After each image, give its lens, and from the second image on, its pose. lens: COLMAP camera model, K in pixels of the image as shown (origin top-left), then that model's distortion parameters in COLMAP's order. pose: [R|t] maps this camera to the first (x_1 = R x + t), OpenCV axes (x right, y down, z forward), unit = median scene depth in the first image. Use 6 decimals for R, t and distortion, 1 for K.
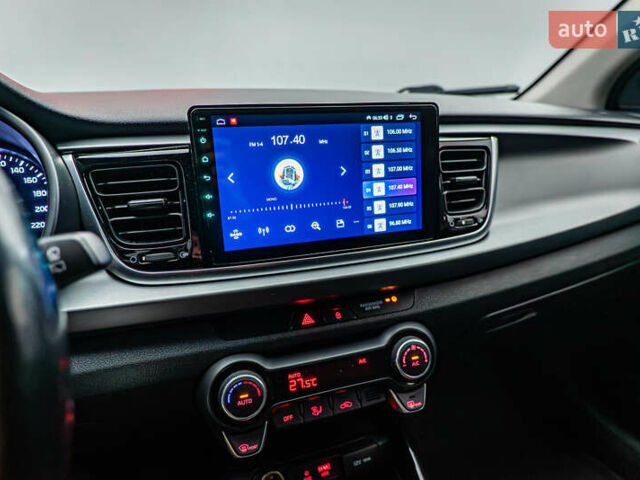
lens RADIAL K [[395.9, 0, 316.1], [0, 395.9, 234.7], [0, 0, 1]] dist [-0.008874, 0.003589]
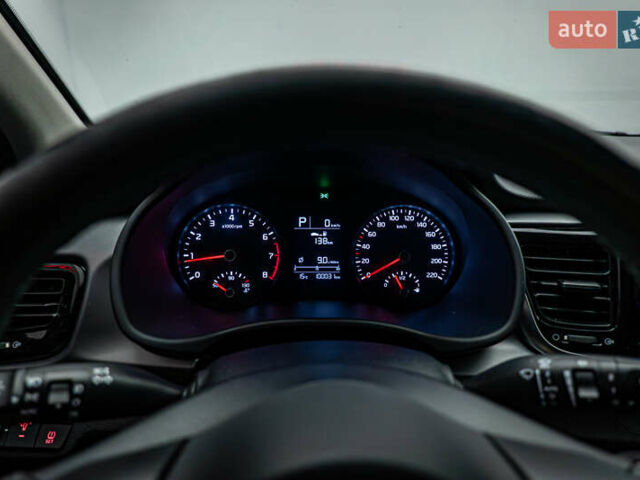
lens RADIAL K [[395.9, 0, 318.7], [0, 395.9, 243.2], [0, 0, 1]] dist [-0.008874, 0.003589]
pose [[0.916529, 0.142351, -0.373778, -0.597302], [-0.127177, 0.989742, 0.065091, -0.147643], [0.379210, -0.012121, 0.925231, -0.162952]]
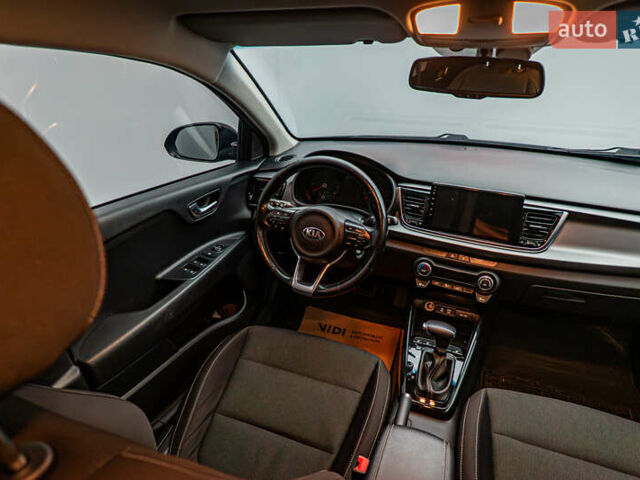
lens RADIAL K [[395.9, 0, 319.7], [0, 395.9, 242.1], [0, 0, 1]] dist [-0.008874, 0.003589]
pose [[0.713487, 0.333789, -0.616053, 1.051764], [-0.206873, 0.940394, 0.269931, -0.474361], [0.669433, -0.065147, 0.740011, -1.847016]]
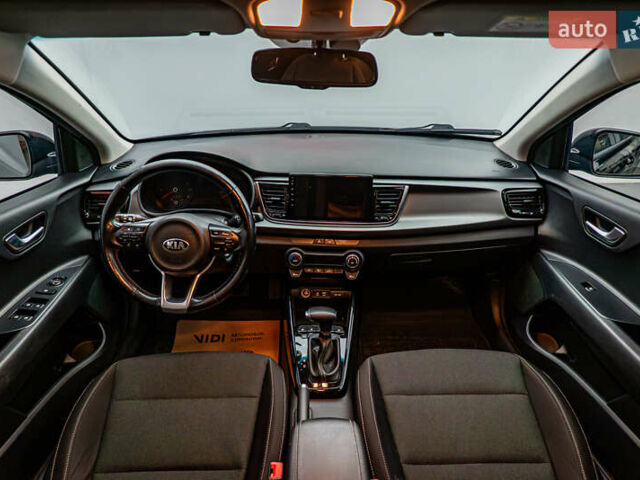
lens RADIAL K [[395.9, 0, 322.7], [0, 395.9, 240.4], [0, 0, 1]] dist [-0.008874, 0.003589]
pose [[0.931115, 0.192168, -0.309996, 0.946999], [-0.124770, 0.966485, 0.224366, -0.483176], [0.342722, -0.170232, 0.923885, -1.824224]]
